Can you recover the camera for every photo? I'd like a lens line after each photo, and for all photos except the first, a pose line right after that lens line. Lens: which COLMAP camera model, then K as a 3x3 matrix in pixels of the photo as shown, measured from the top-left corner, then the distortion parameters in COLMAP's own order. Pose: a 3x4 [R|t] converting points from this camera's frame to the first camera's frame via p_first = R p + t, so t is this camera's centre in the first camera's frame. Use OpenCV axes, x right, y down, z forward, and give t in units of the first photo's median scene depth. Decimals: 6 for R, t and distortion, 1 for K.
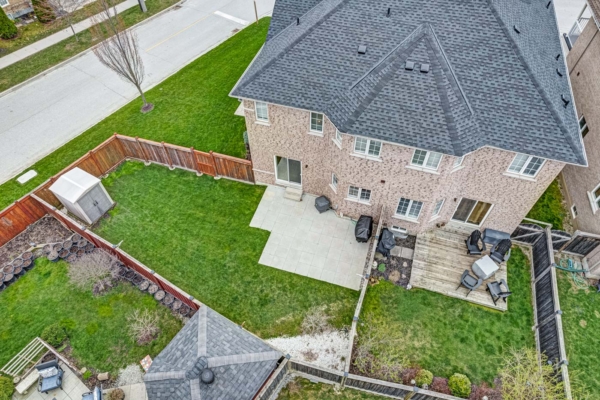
lens RADIAL K [[385.0, 0, 300.4], [0, 385.0, 196.4], [0, 0, 1]] dist [-0.075396, 0.068660]
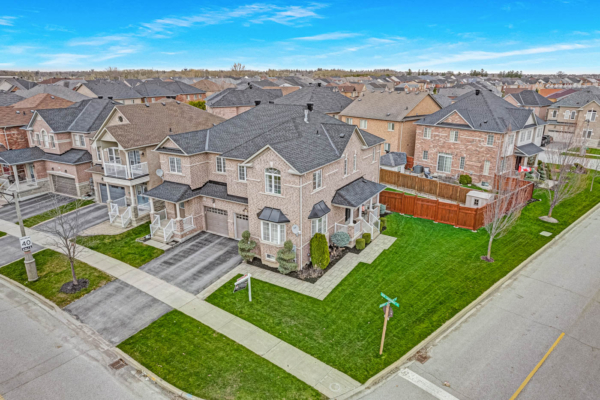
lens RADIAL K [[385.0, 0, 300.4], [0, 385.0, 196.4], [0, 0, 1]] dist [-0.075396, 0.068660]
pose [[-0.971339, -0.066735, 0.228136, -0.210429], [0.188288, 0.369771, 0.909844, -1.968965], [-0.145077, 0.926723, -0.346608, 1.887458]]
